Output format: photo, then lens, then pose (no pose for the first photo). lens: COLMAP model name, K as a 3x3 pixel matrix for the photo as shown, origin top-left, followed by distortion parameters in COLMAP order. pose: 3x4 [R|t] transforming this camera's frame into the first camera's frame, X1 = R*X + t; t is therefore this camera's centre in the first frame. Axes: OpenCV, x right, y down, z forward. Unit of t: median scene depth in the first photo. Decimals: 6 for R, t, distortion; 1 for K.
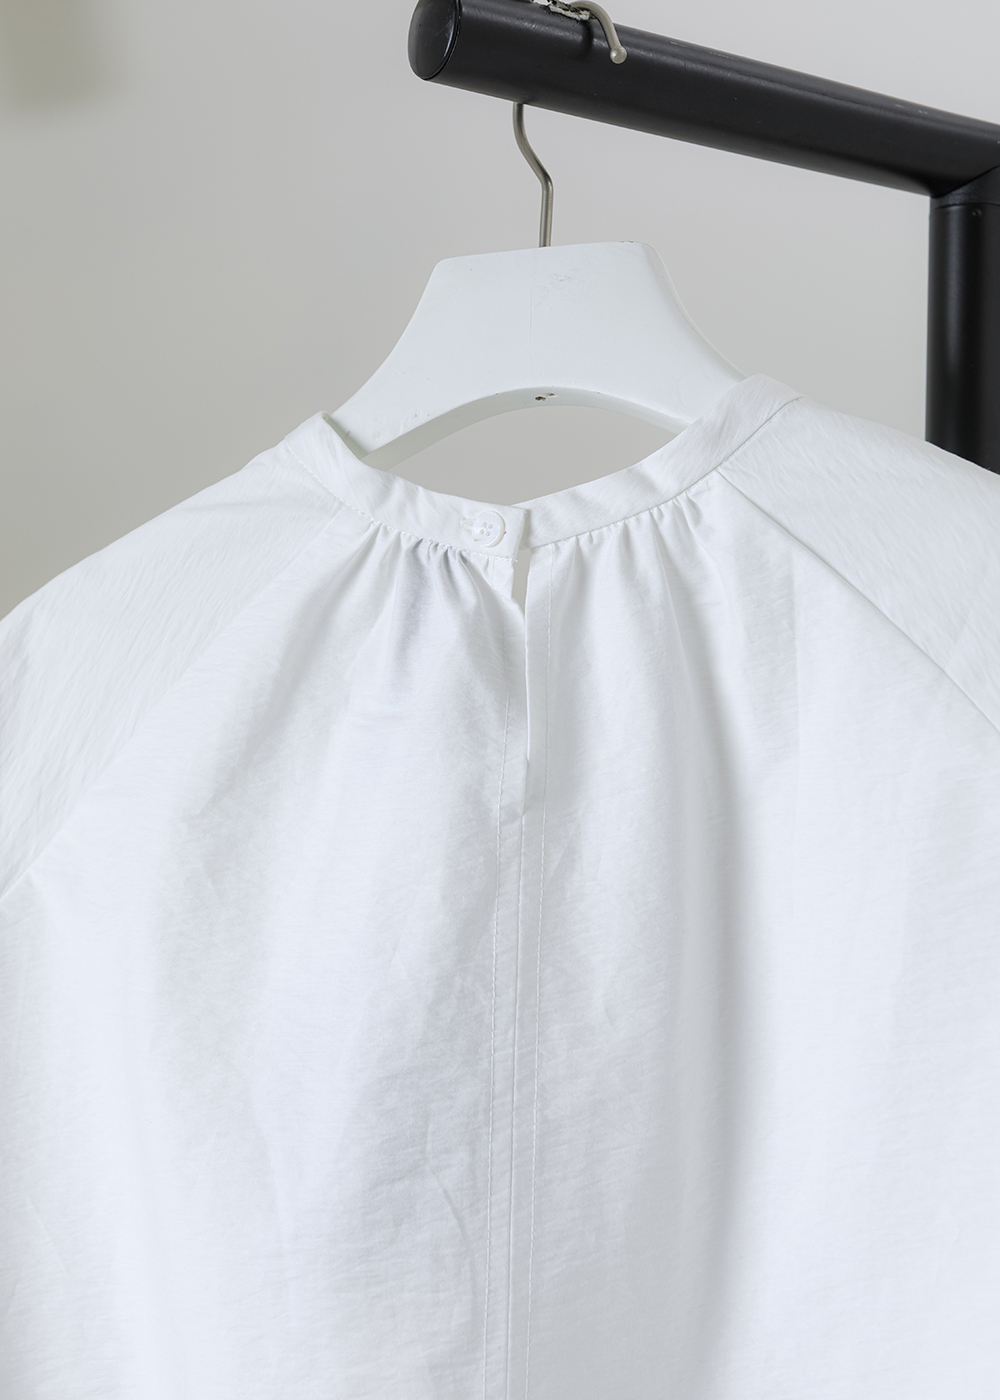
lens RADIAL K [[2768.1, 0, 500.0], [0, 2768.1, 700.0], [0, 0, 1]] dist [-0.062432, -0.142308]
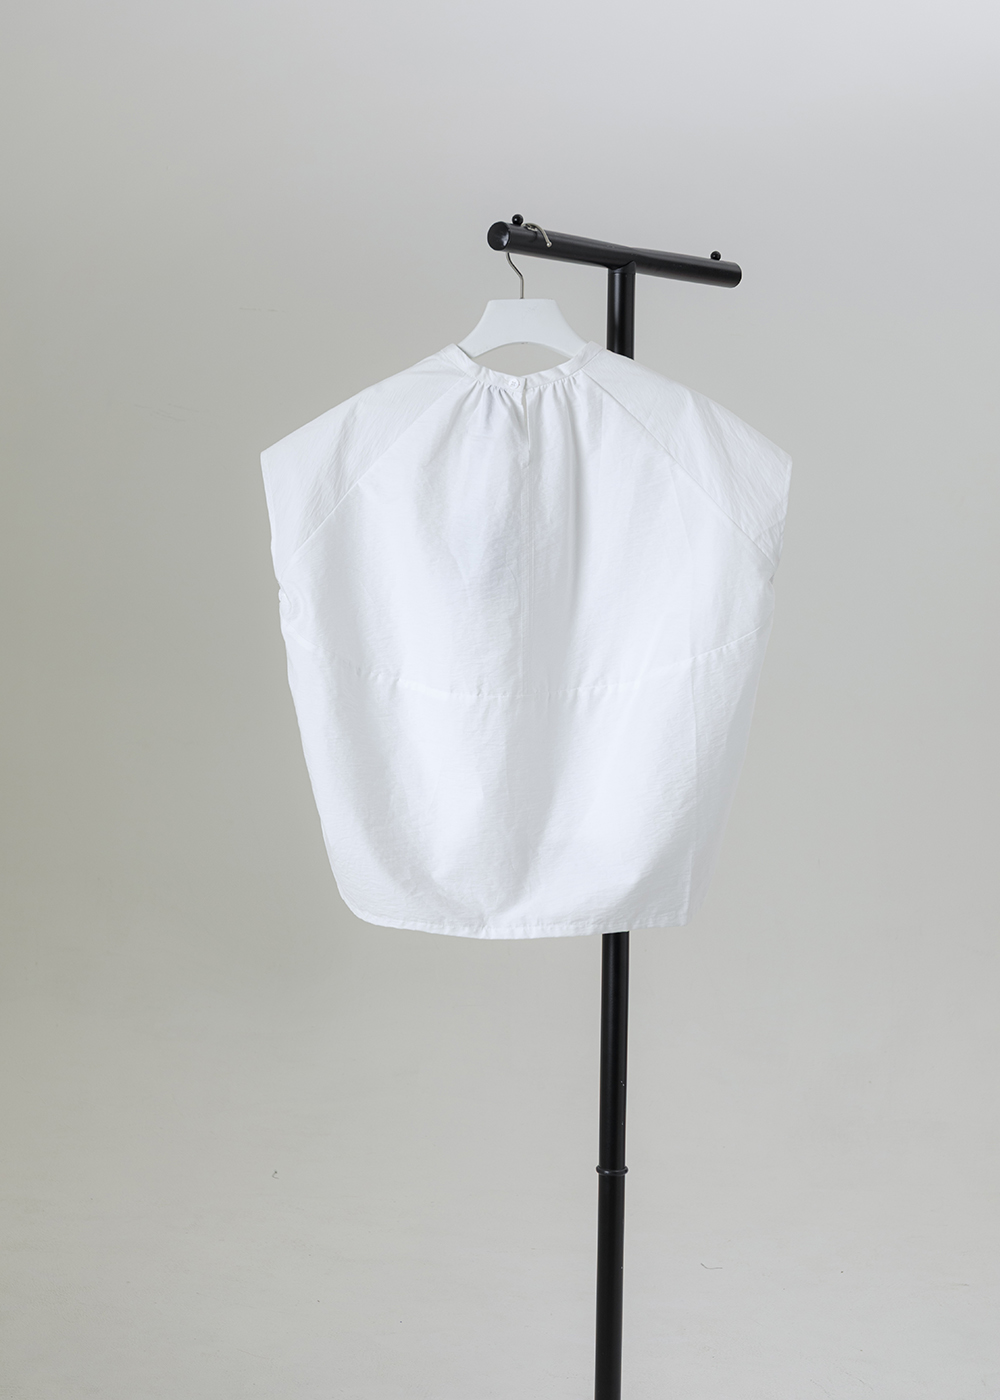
lens RADIAL K [[2333.8, 0, 500.0], [0, 2333.8, 700.0], [0, 0, 1]] dist [-0.055716, -0.069792]
pose [[0.942110, -0.042225, 0.332633, -1.037693], [-0.015392, 0.985547, 0.168701, -0.167704], [-0.334949, -0.164054, 0.927844, -1.825056]]
